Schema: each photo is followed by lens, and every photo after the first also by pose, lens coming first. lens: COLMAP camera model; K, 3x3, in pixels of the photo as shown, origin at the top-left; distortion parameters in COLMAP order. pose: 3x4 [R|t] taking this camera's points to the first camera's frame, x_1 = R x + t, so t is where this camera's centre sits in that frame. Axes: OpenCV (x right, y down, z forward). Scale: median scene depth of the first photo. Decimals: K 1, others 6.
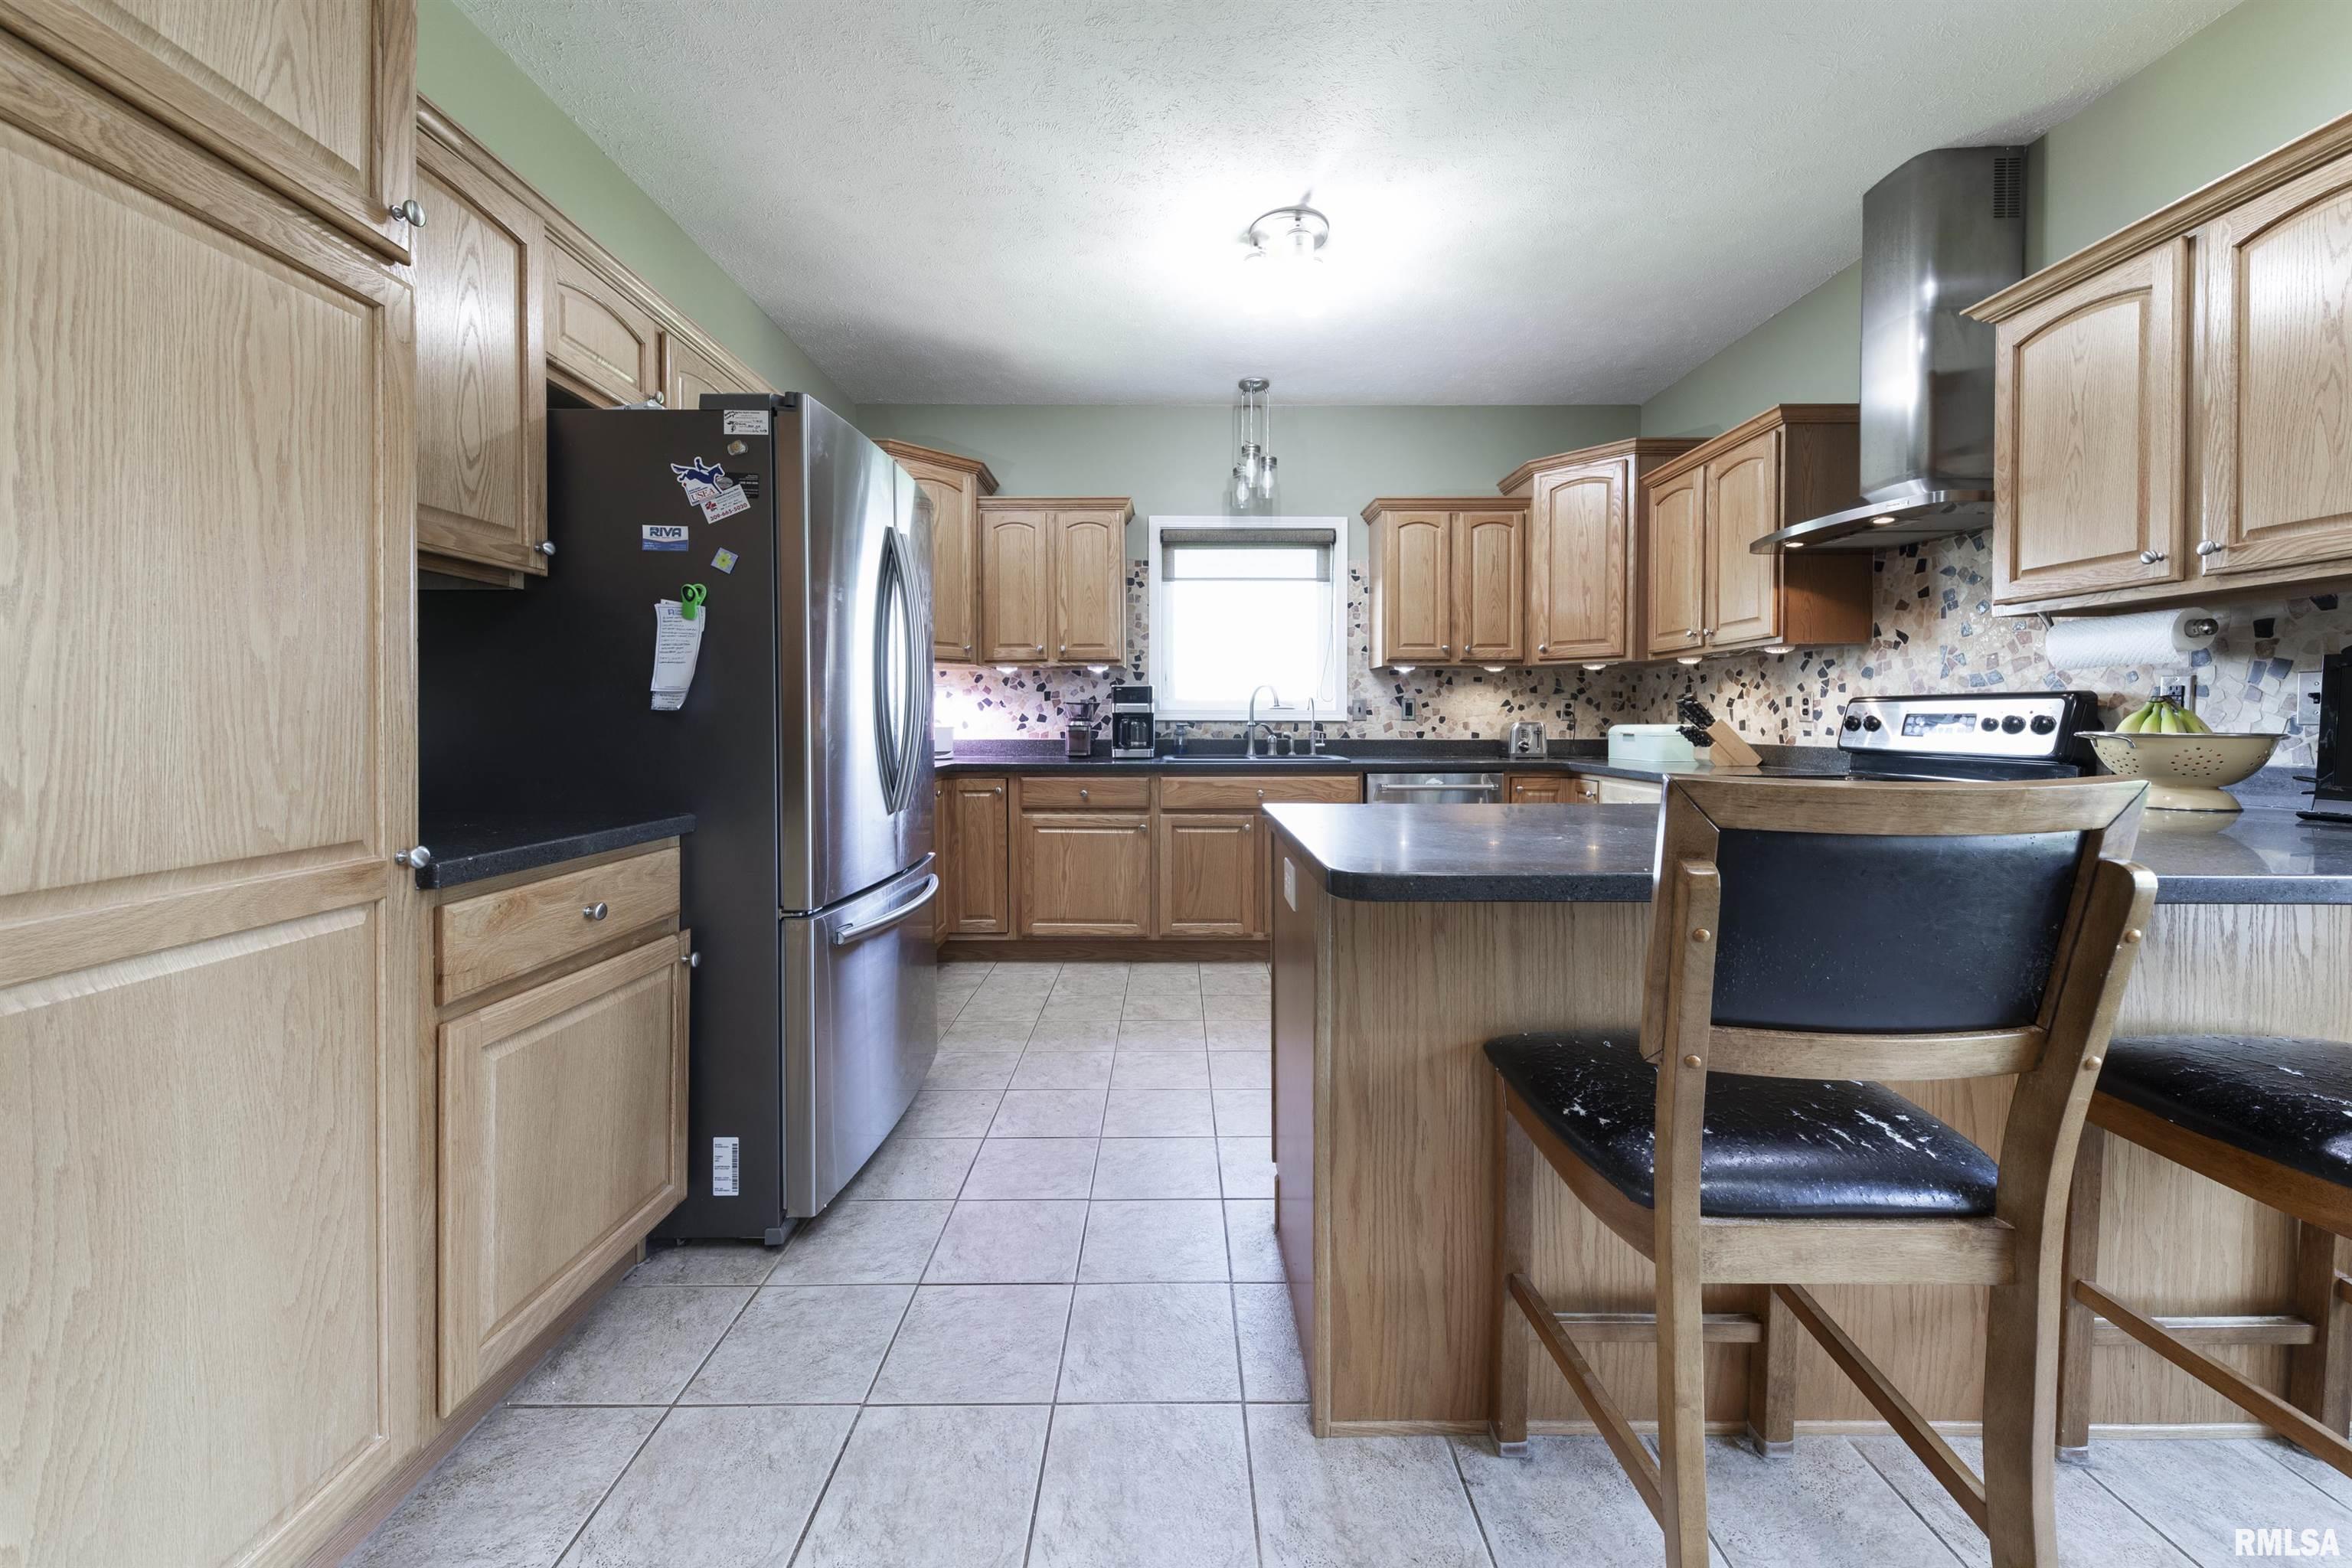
lens RADIAL K [[926.7, 0, 1179.3], [0, 926.7, 726.9], [0, 0, 1]] dist [0.024238, -0.010583]
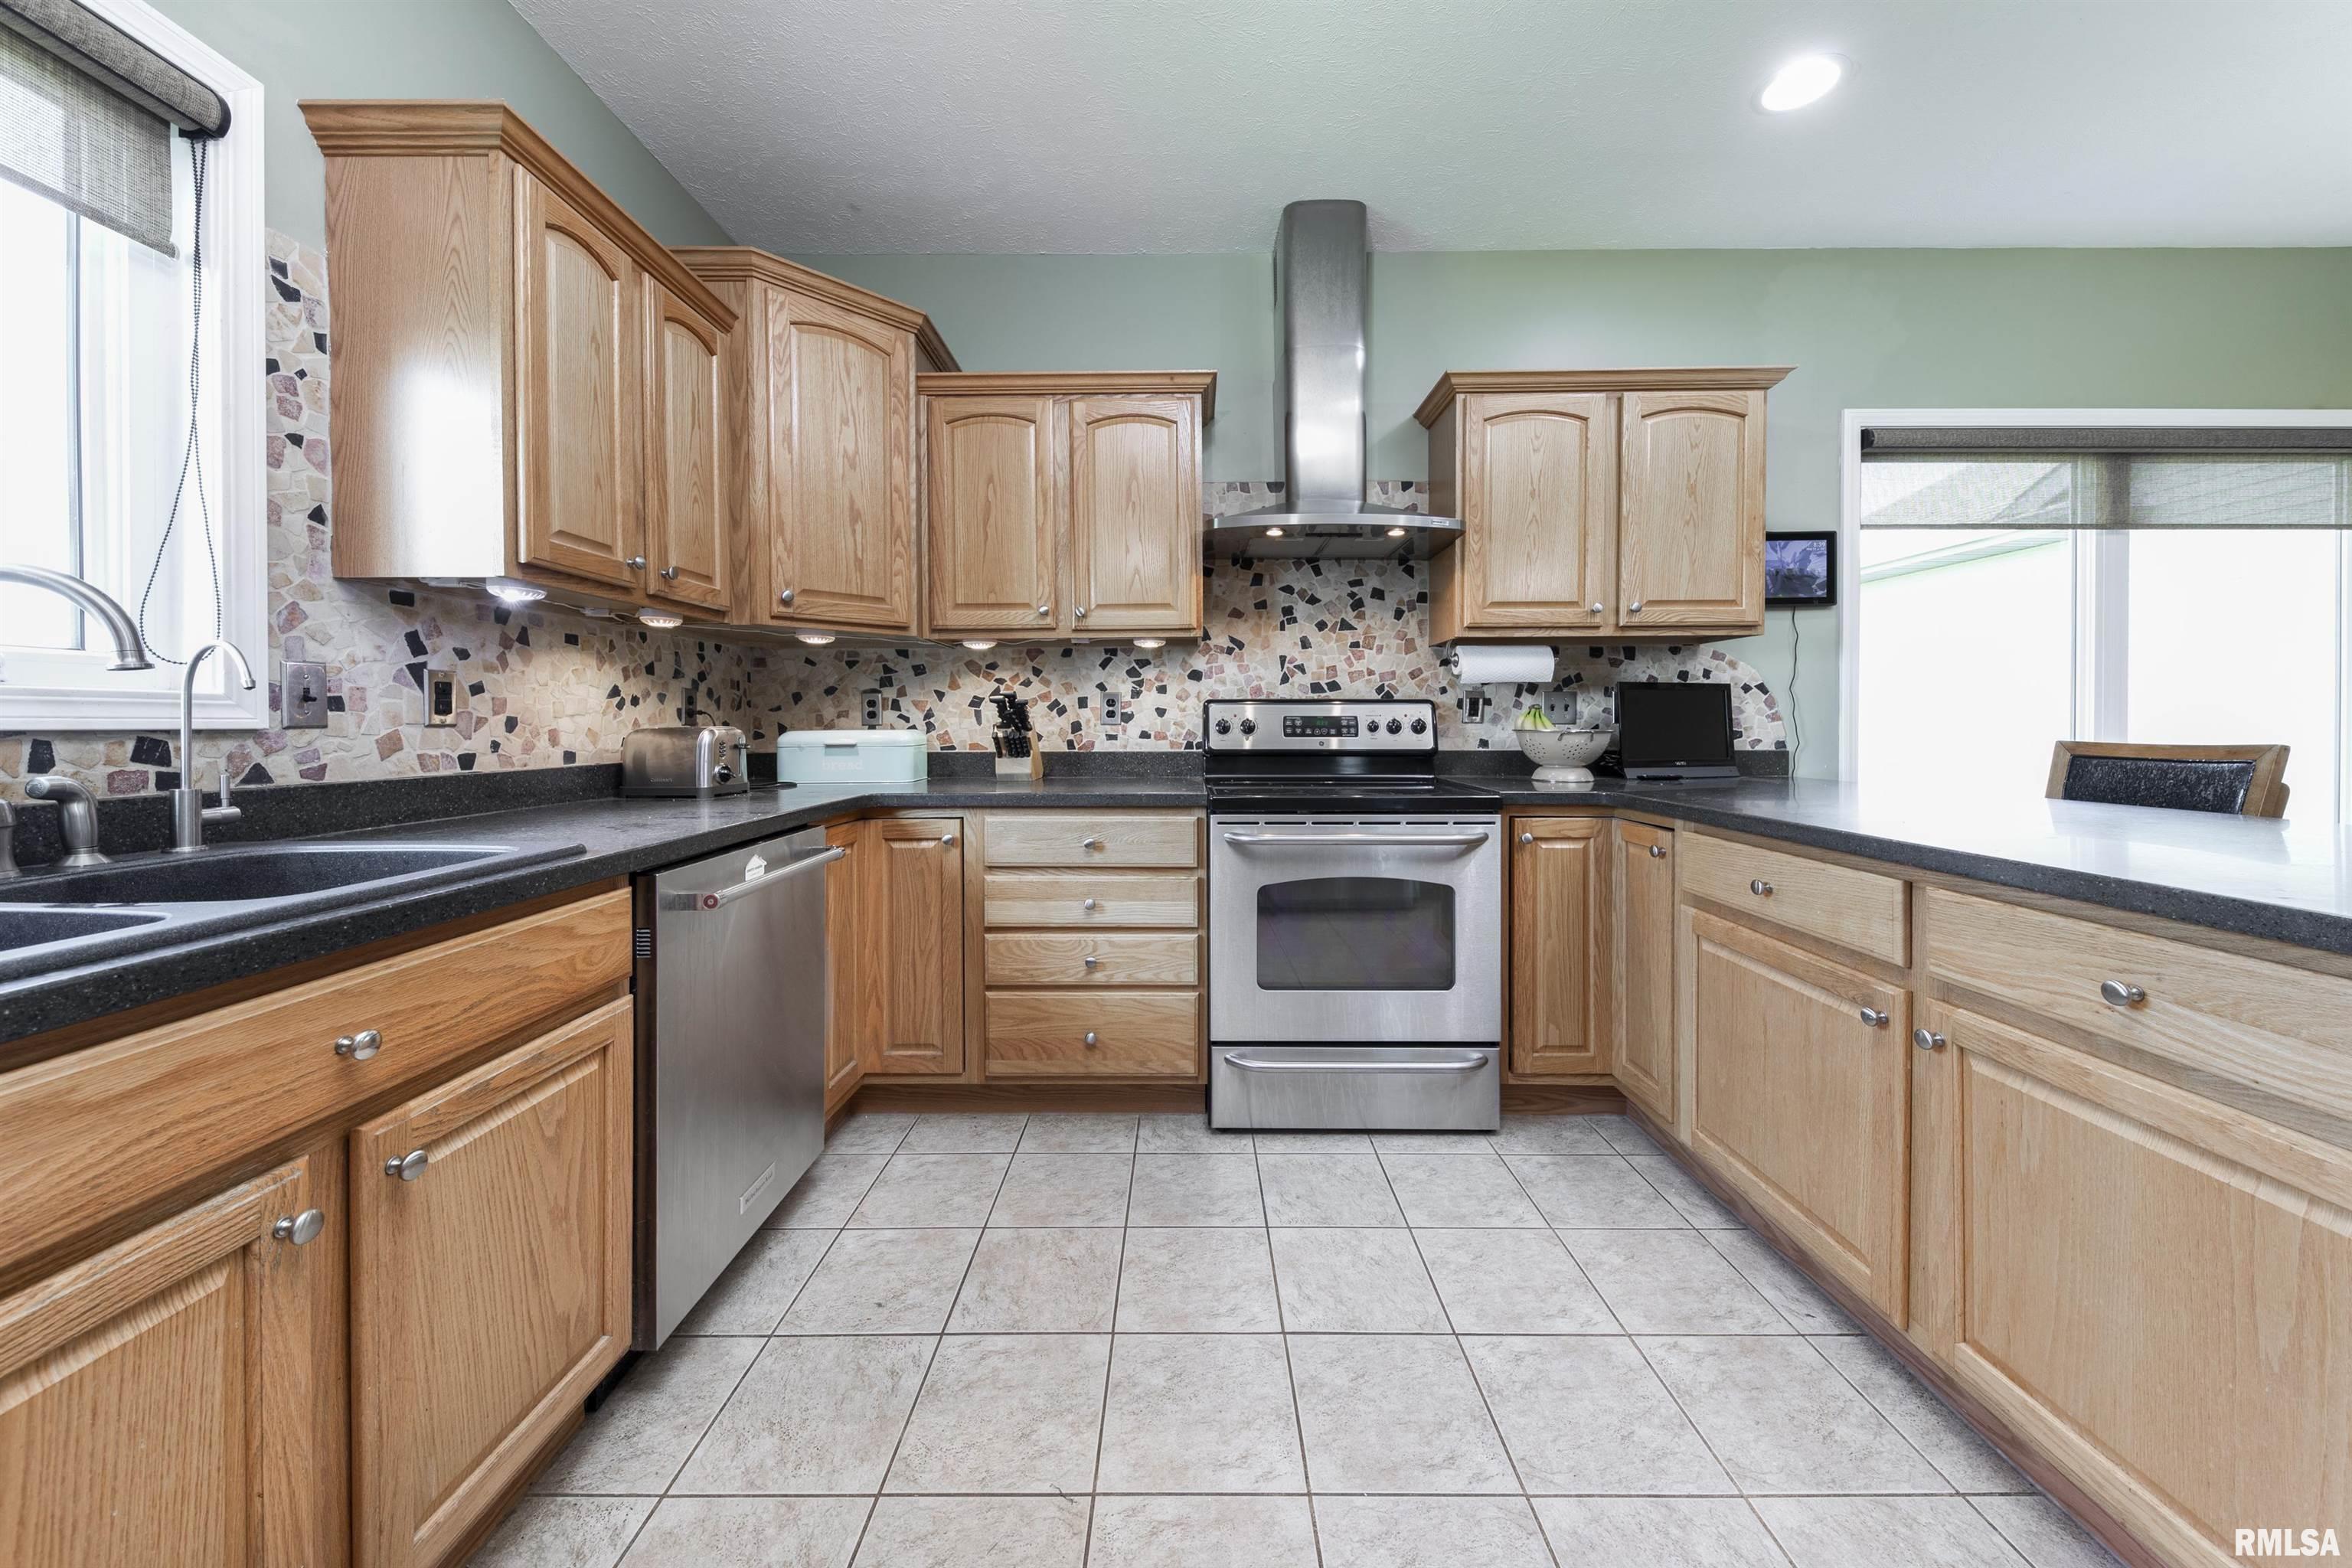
lens RADIAL K [[836.6, 0, 1184.2], [0, 836.6, 726.9], [0, 0, 1]] dist [0.017147, -0.000201]
pose [[0.009250, -0.004269, 0.999948, -0.183527], [0.011880, 0.999921, 0.004159, -0.007310], [-0.999887, 0.011841, 0.009300, 1.135442]]
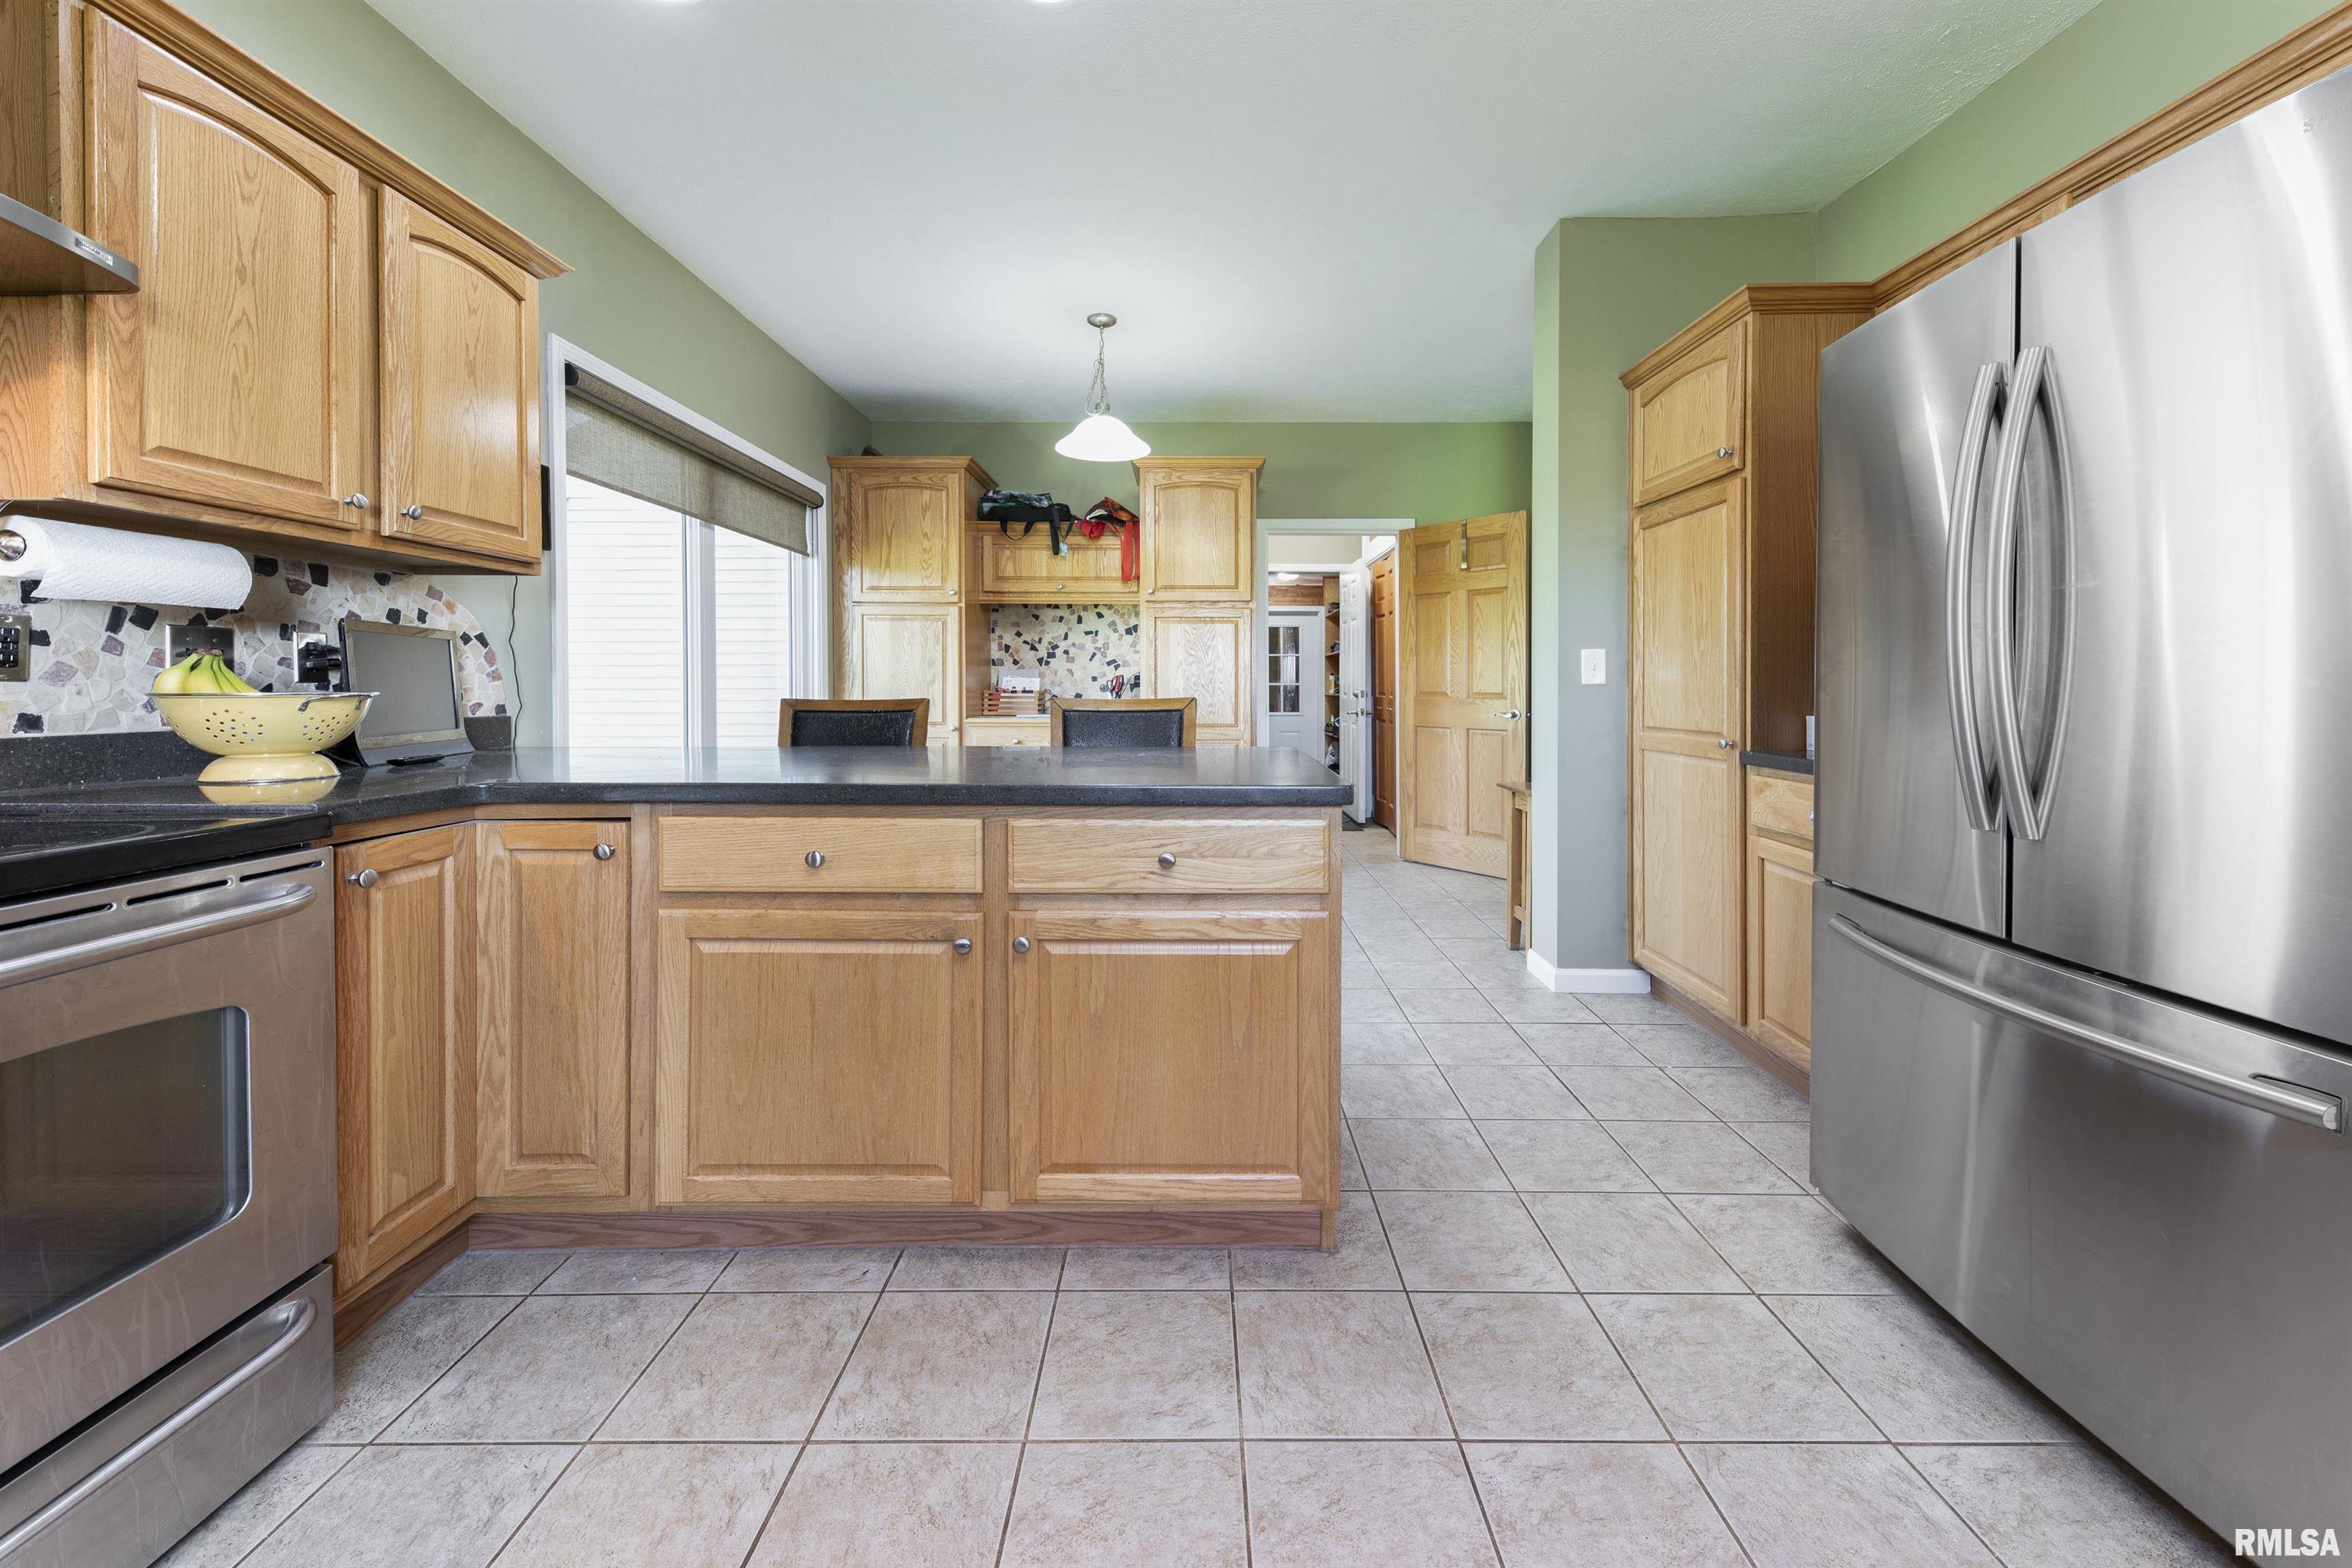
lens RADIAL K [[881.9, 0, 1188.1], [0, 881.9, 692.6], [0, 0, 1]] dist [0.039205, -0.010583]
pose [[-0.999810, -0.002478, 0.019335, 0.143479], [-0.002087, 0.999794, 0.020201, -0.008999], [-0.019381, 0.020156, -0.999609, 1.309857]]
